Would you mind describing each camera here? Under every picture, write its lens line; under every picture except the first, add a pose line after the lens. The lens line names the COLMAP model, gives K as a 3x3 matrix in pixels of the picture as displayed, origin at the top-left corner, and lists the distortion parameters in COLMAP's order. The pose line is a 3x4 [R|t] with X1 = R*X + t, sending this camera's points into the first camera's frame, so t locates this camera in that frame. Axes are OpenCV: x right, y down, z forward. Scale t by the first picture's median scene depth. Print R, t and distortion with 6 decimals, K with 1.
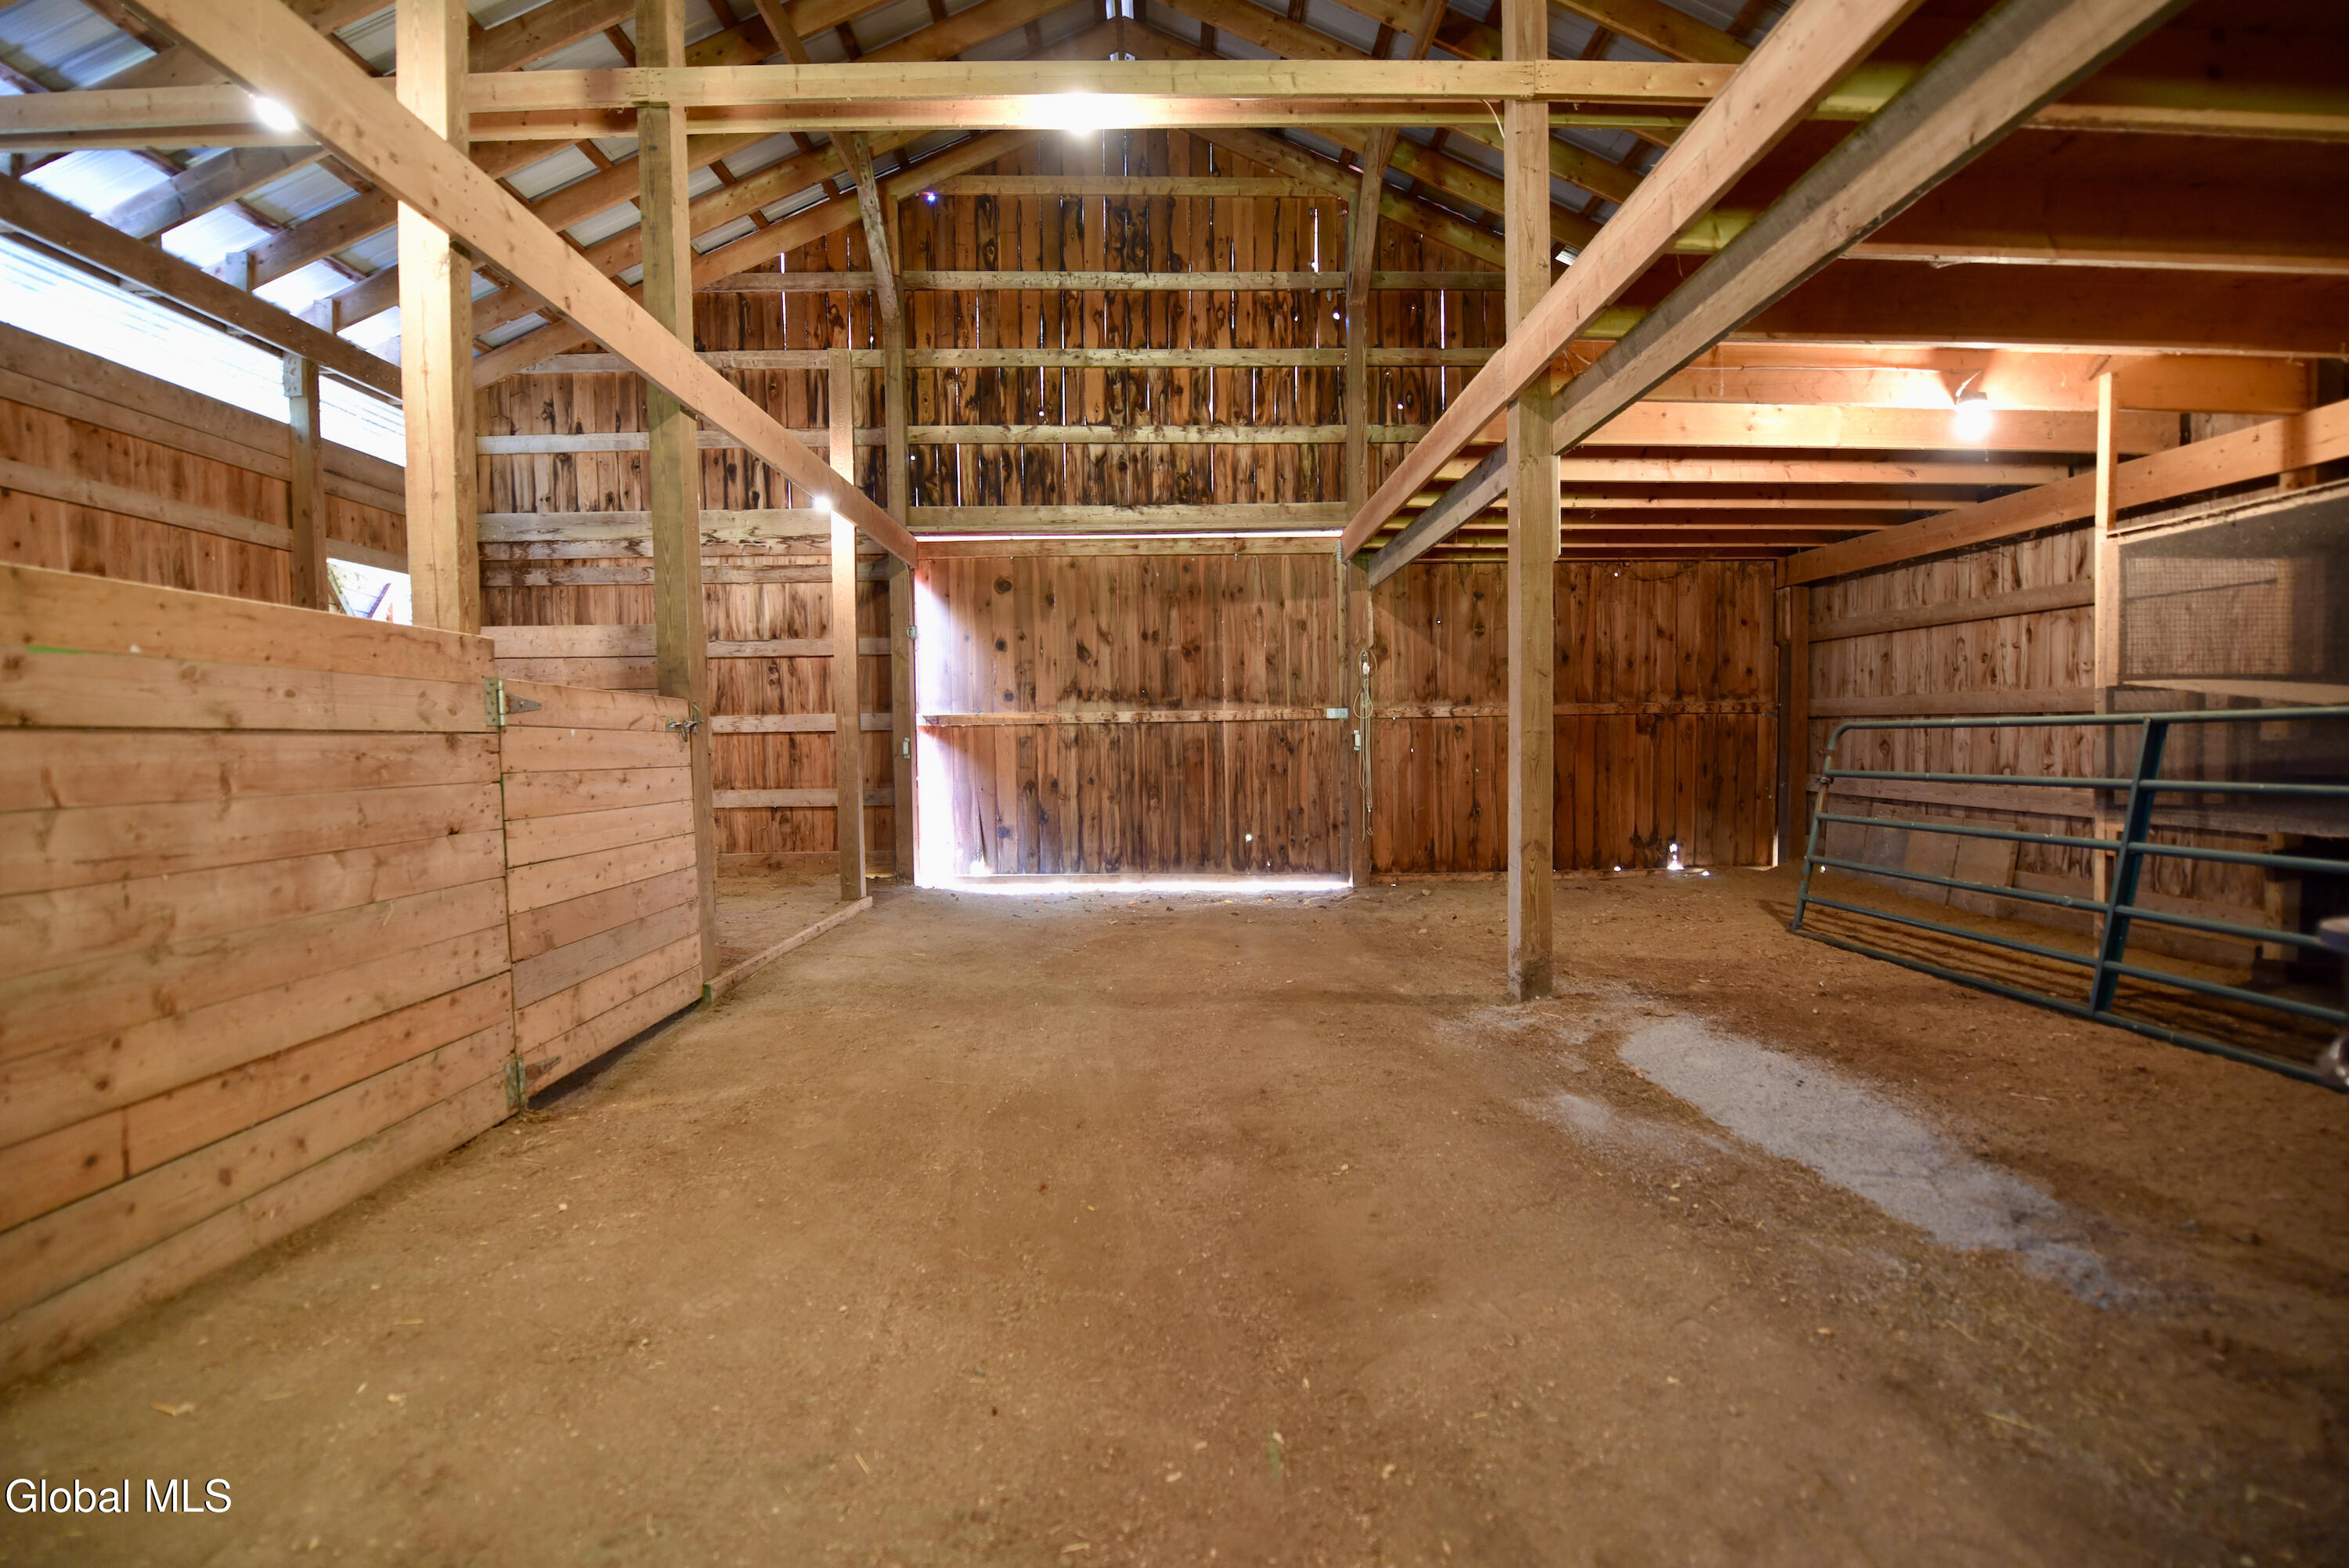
lens RADIAL K [[942.7, 0, 1180.3], [0, 942.7, 791.0], [0, 0, 1]] dist [-0.018967, -0.000212]
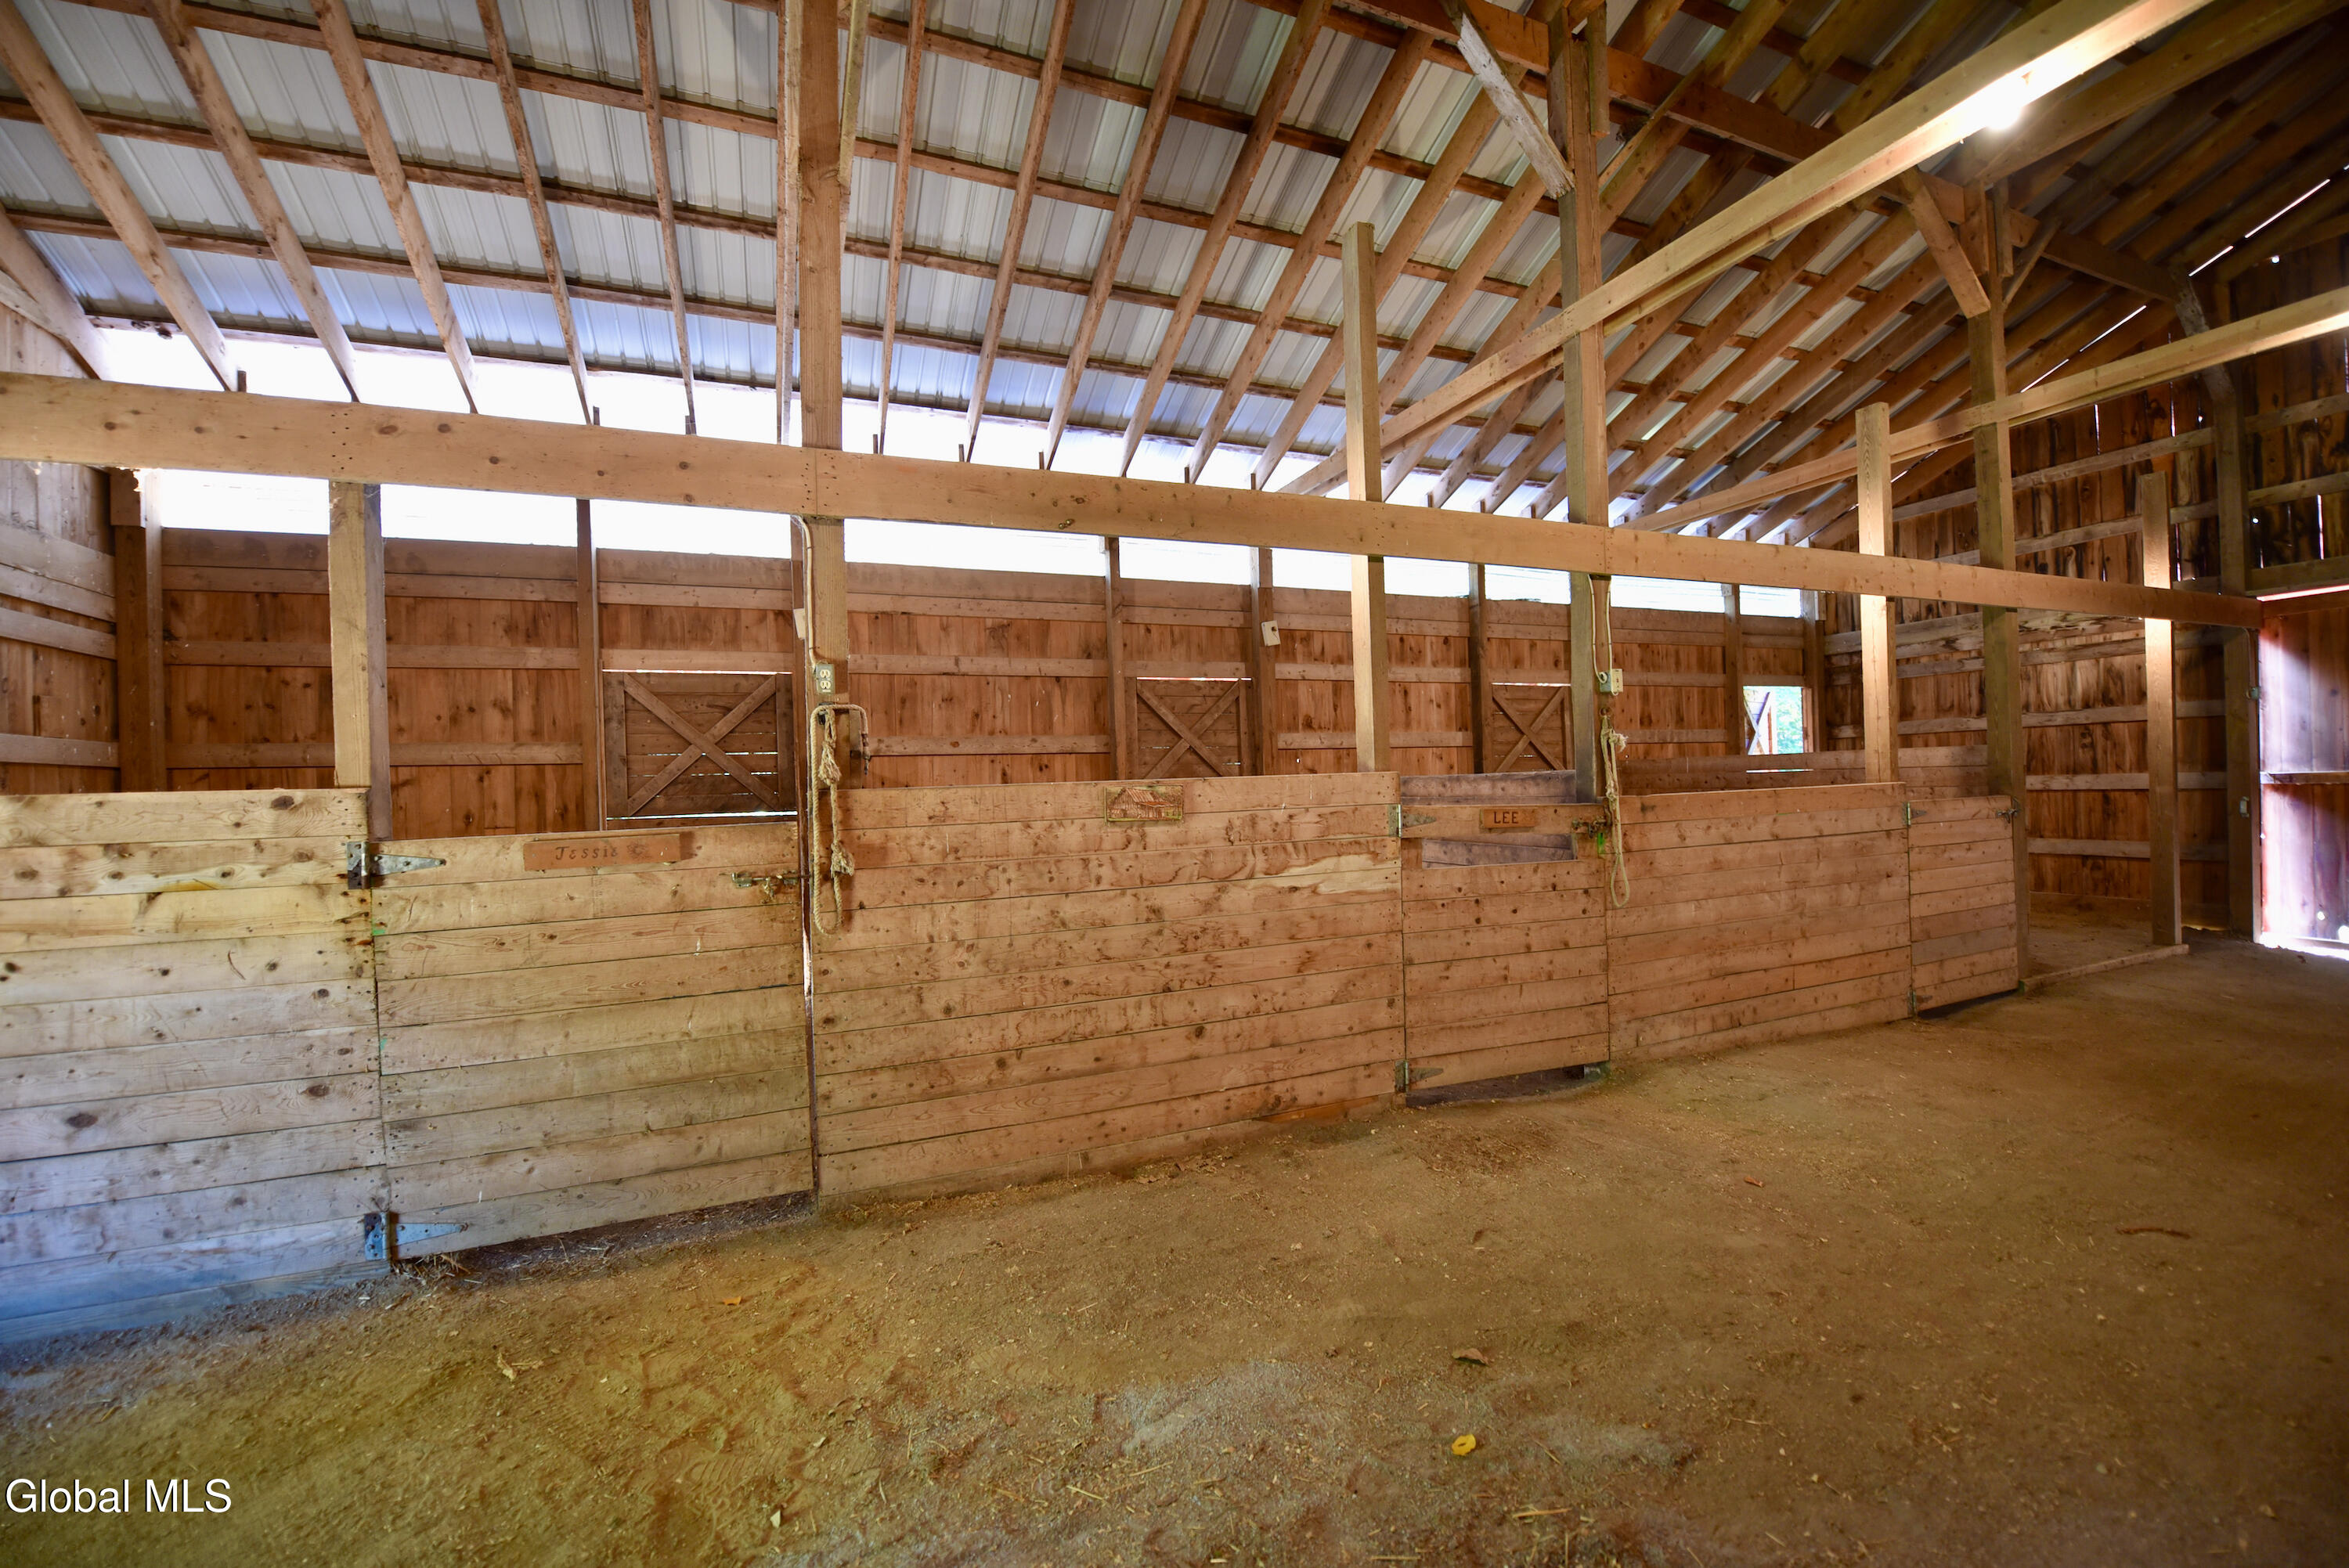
lens RADIAL K [[942.7, 0, 1180.3], [0, 942.7, 791.0], [0, 0, 1]] dist [-0.018967, -0.000212]
pose [[0.371058, 0.004510, -0.928599, 0.206989], [-0.017069, 0.999852, -0.001965, -0.040816], [0.928453, 0.016579, 0.371080, -0.446746]]
